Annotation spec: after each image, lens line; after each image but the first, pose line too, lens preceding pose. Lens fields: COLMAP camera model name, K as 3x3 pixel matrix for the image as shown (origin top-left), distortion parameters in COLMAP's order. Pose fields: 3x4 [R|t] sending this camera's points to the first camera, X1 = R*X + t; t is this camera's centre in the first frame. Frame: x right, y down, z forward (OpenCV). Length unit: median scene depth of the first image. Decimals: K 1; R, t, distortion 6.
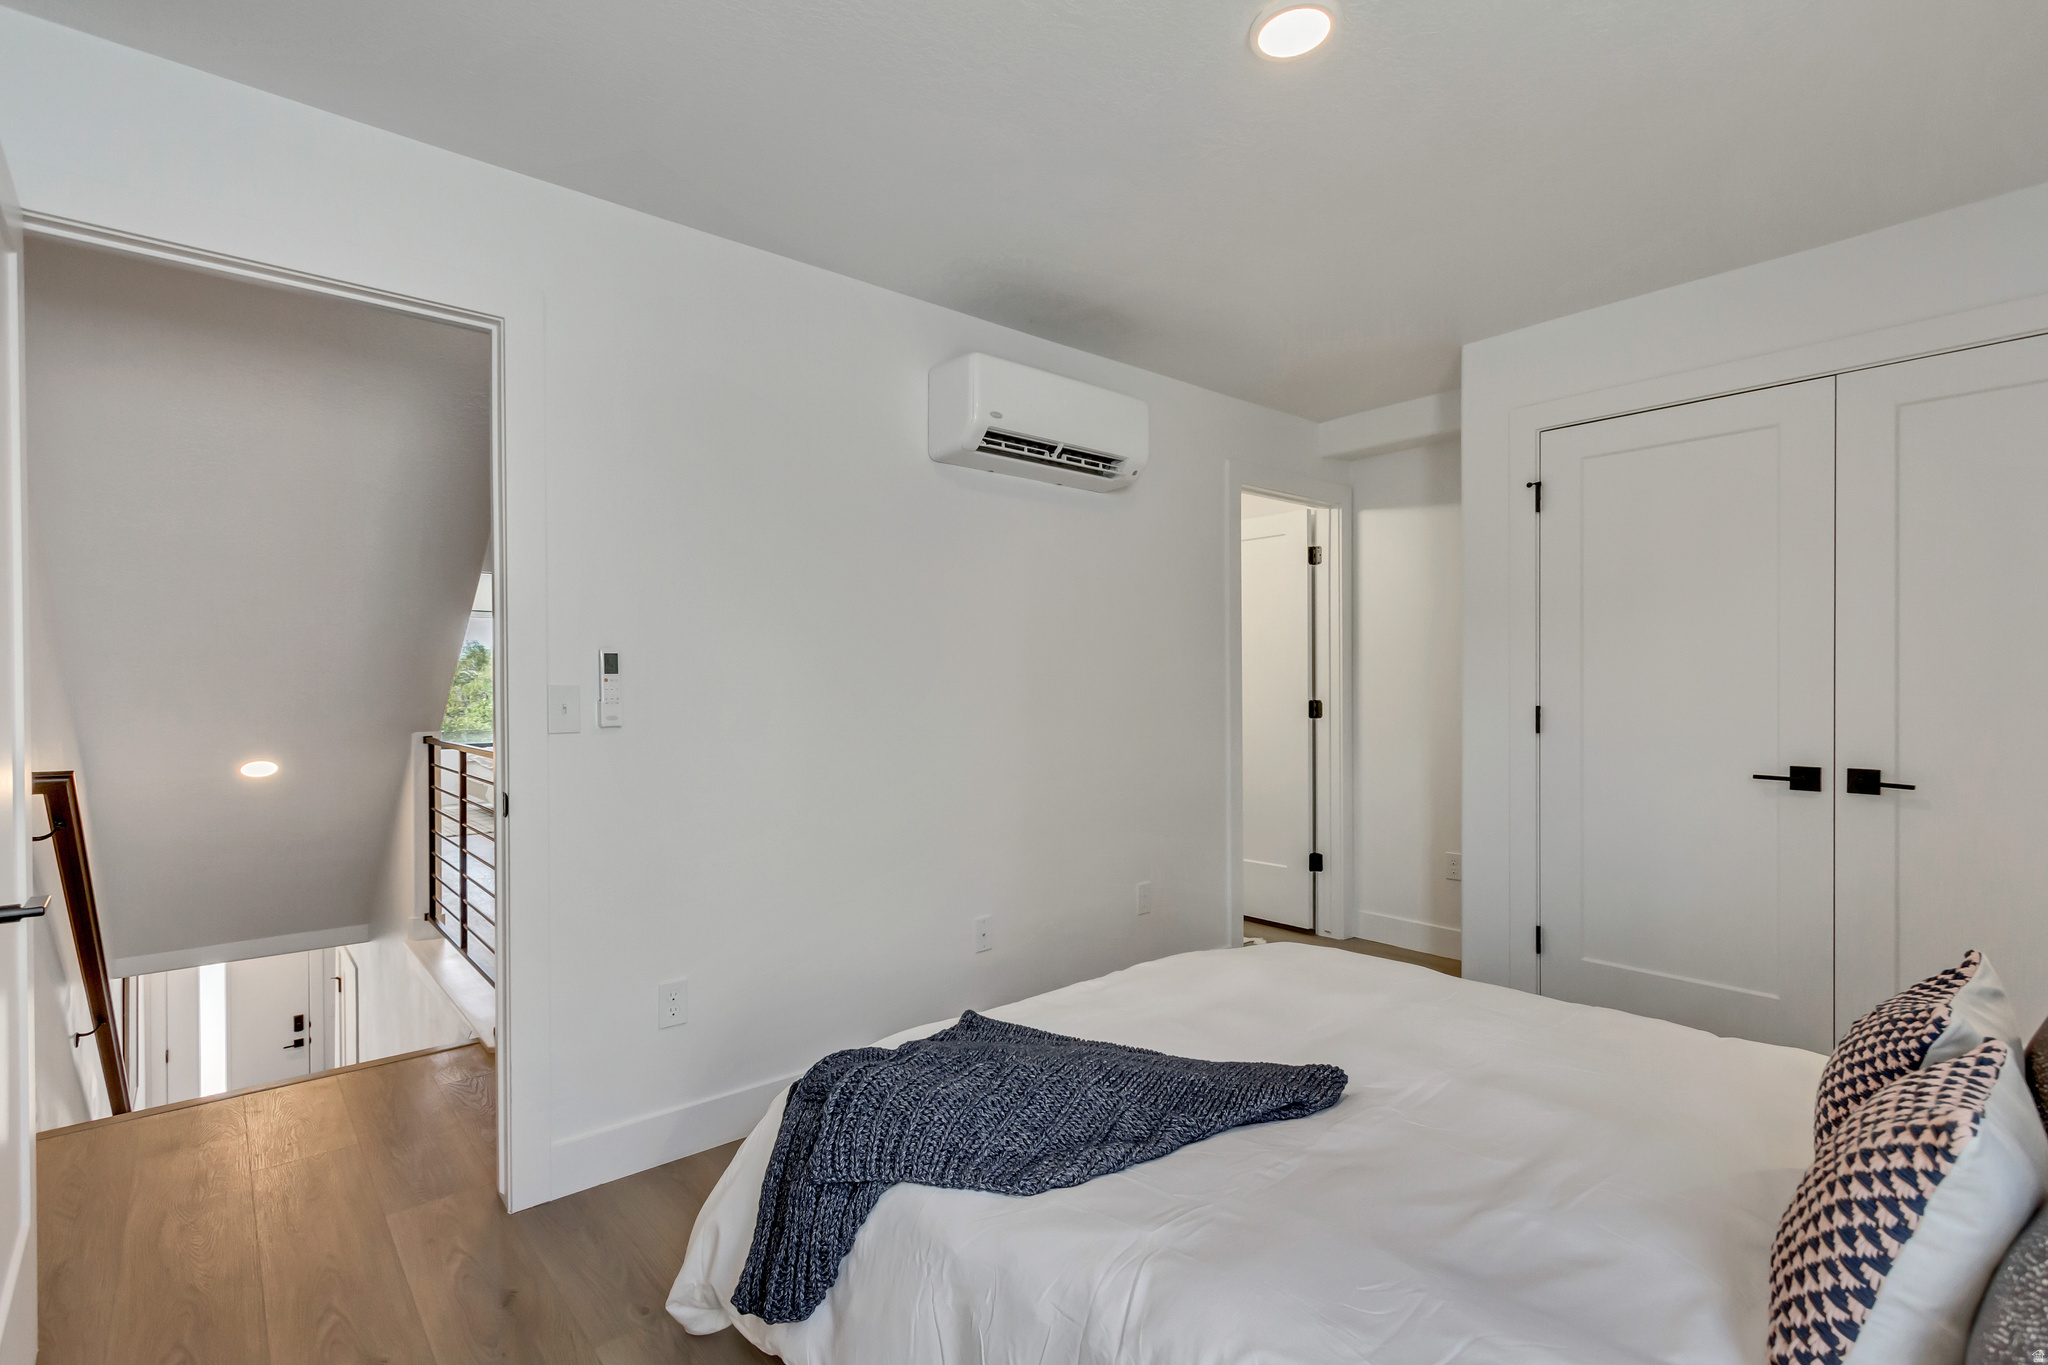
lens RADIAL K [[959.4, 0, 1020.8], [0, 959.4, 689.6], [0, 0, 1]] dist [0.000427, -0.001520]
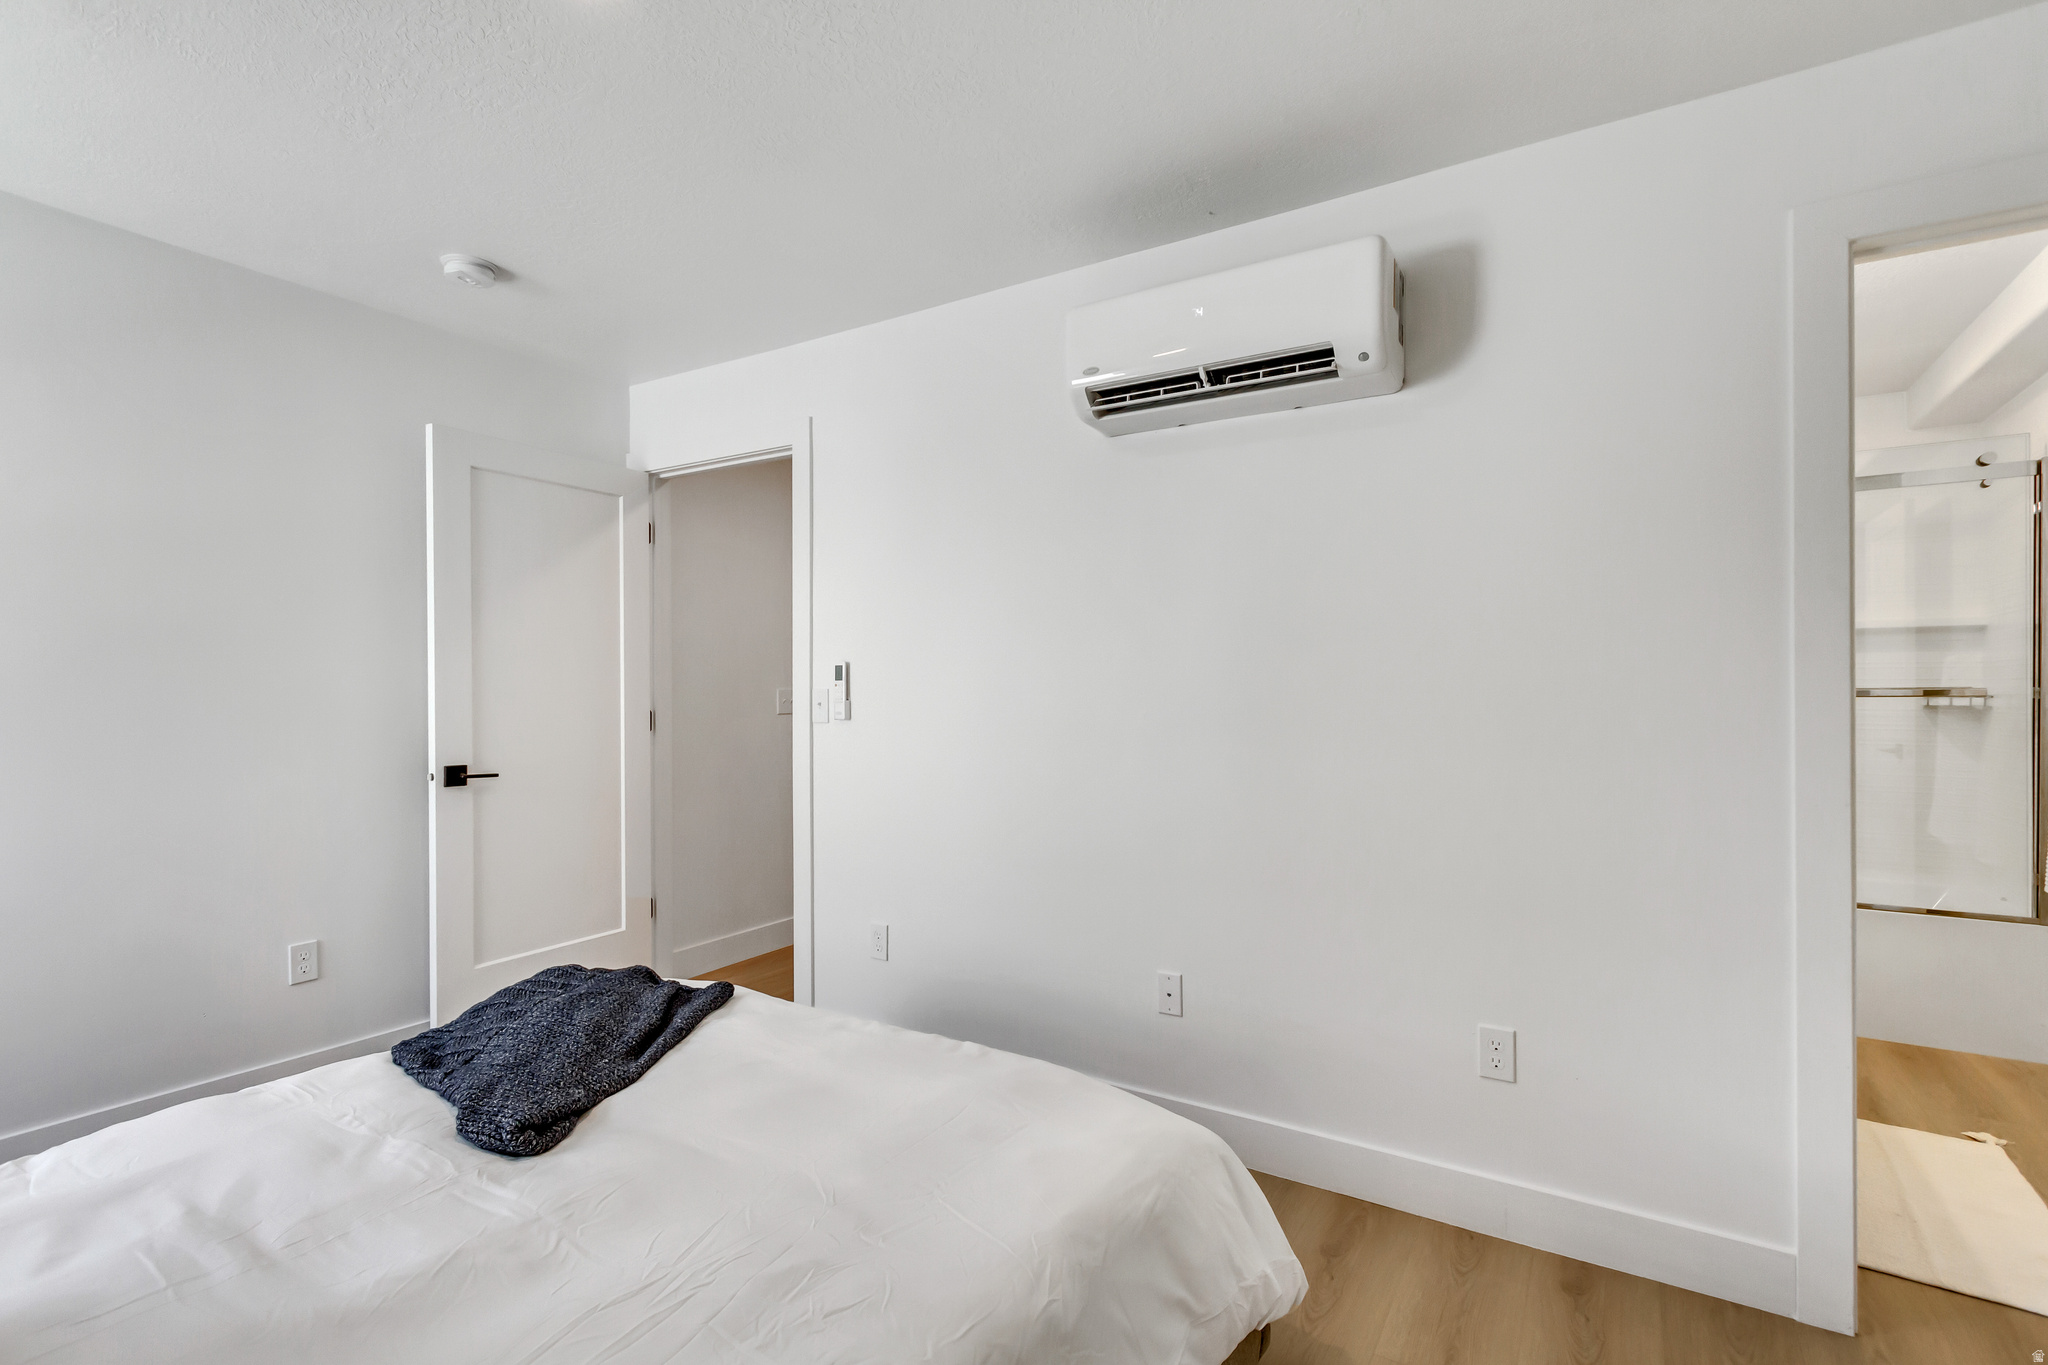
lens RADIAL K [[959.4, 0, 1020.8], [0, 959.4, 689.6], [0, 0, 1]] dist [0.000427, -0.001520]
pose [[0.302136, 0.006231, -0.953244, 0.754754], [-0.000126, 0.999979, 0.006497, -0.009962], [0.953265, -0.001843, 0.302130, 0.672290]]
